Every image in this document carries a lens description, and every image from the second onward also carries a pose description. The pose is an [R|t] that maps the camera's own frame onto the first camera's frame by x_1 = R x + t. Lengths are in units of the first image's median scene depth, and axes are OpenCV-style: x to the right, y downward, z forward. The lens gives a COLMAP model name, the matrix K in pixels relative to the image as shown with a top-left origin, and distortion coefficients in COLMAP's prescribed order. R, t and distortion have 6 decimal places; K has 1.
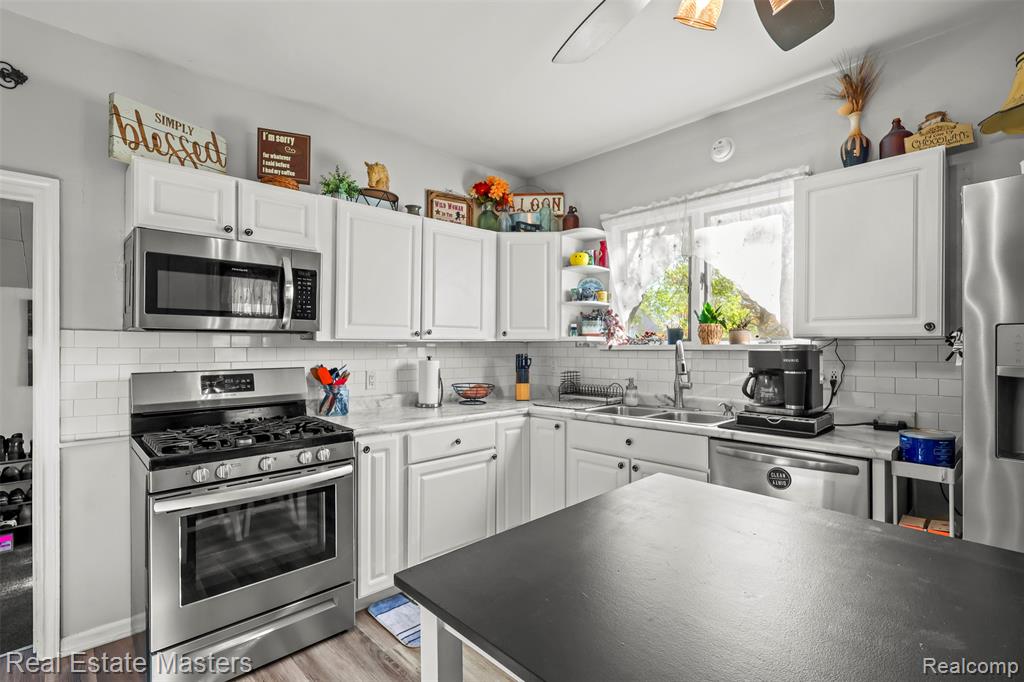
lens RADIAL K [[478.4, 0, 517.3], [0, 478.4, 346.6], [0, 0, 1]] dist [0.001334, 0.000913]
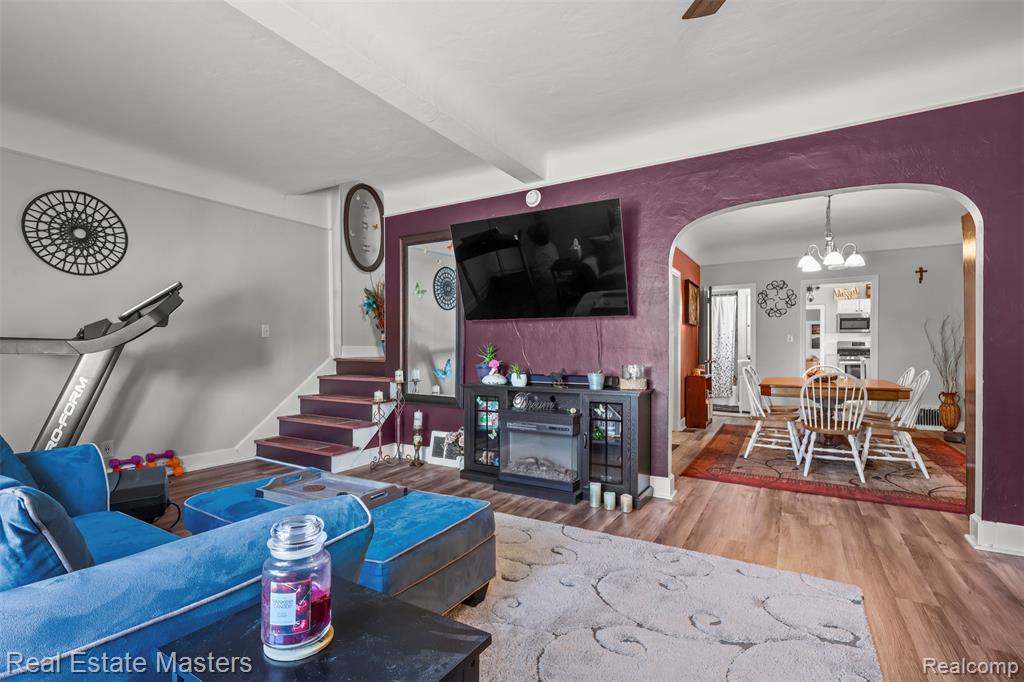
lens RADIAL K [[478.4, 0, 506.9], [0, 478.4, 349.5], [0, 0, 1]] dist [0.001334, 0.000913]
pose [[0.276853, 0.012686, -0.960829, 2.492190], [-0.005534, 0.999917, 0.011608, 0.084258], [0.960896, 0.002103, 0.276900, -3.026682]]
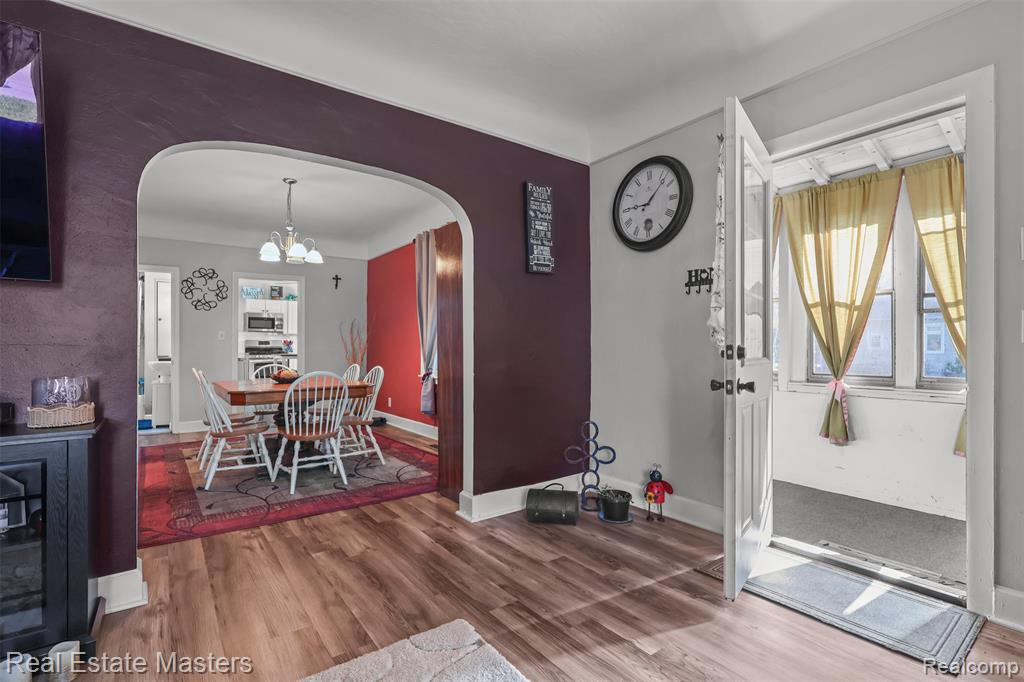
lens RADIAL K [[478.4, 0, 509.0], [0, 478.4, 345.7], [0, 0, 1]] dist [0.001334, 0.000913]
pose [[0.991742, 0.007401, -0.128039, 2.087366], [-0.007972, 0.999960, -0.003948, 0.091918], [0.128005, 0.004936, 0.991761, -2.930558]]
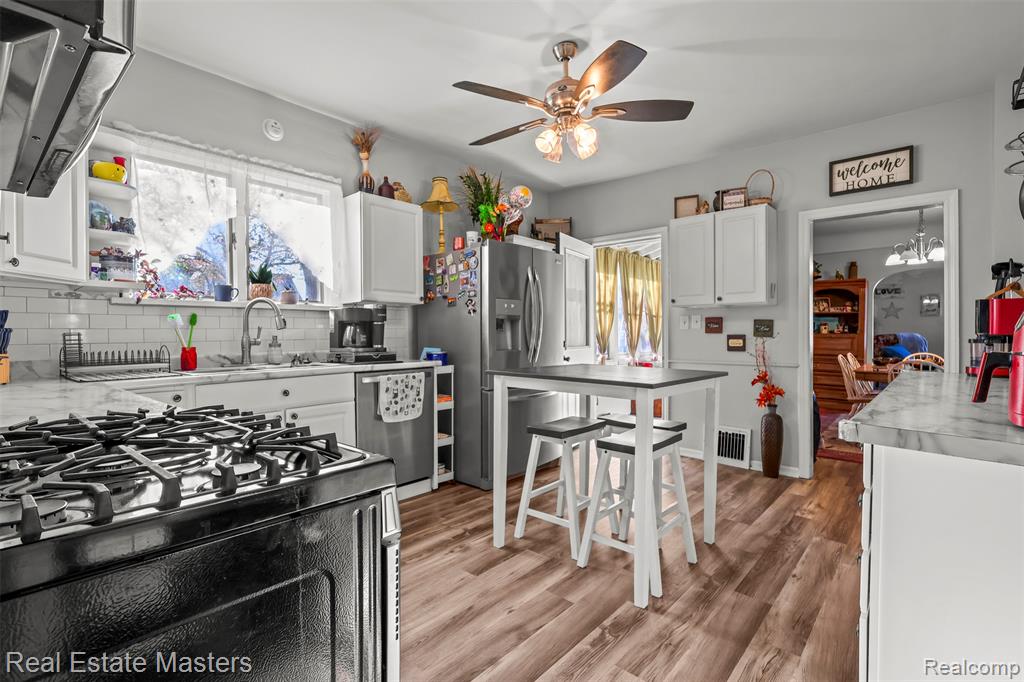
lens RADIAL K [[478.4, 0, 521.7], [0, 478.4, 336.6], [0, 0, 1]] dist [0.001334, 0.000913]
pose [[-0.104423, -0.011129, 0.994471, -0.846901], [0.002384, 0.999932, 0.011441, 0.068584], [-0.994530, 0.003565, -0.104390, 0.610681]]
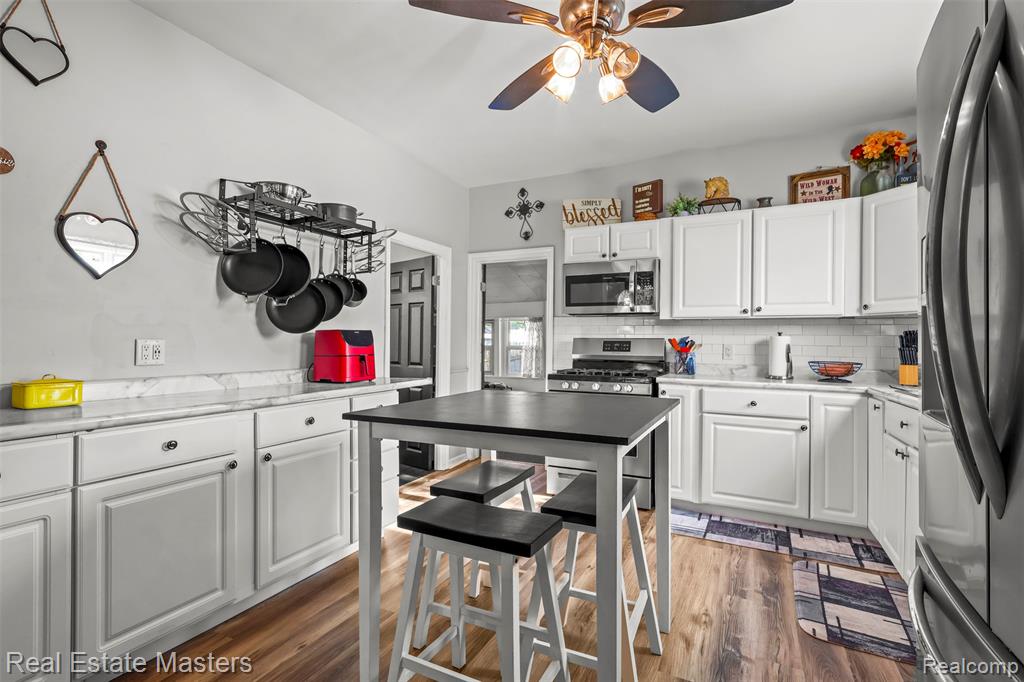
lens RADIAL K [[478.4, 0, 509.6], [0, 478.4, 343.8], [0, 0, 1]] dist [0.001334, 0.000913]
pose [[0.350174, 0.006645, -0.936661, 0.749726], [-0.010837, 0.999937, 0.003043, 0.060621], [0.936622, 0.009085, 0.350224, 0.060392]]
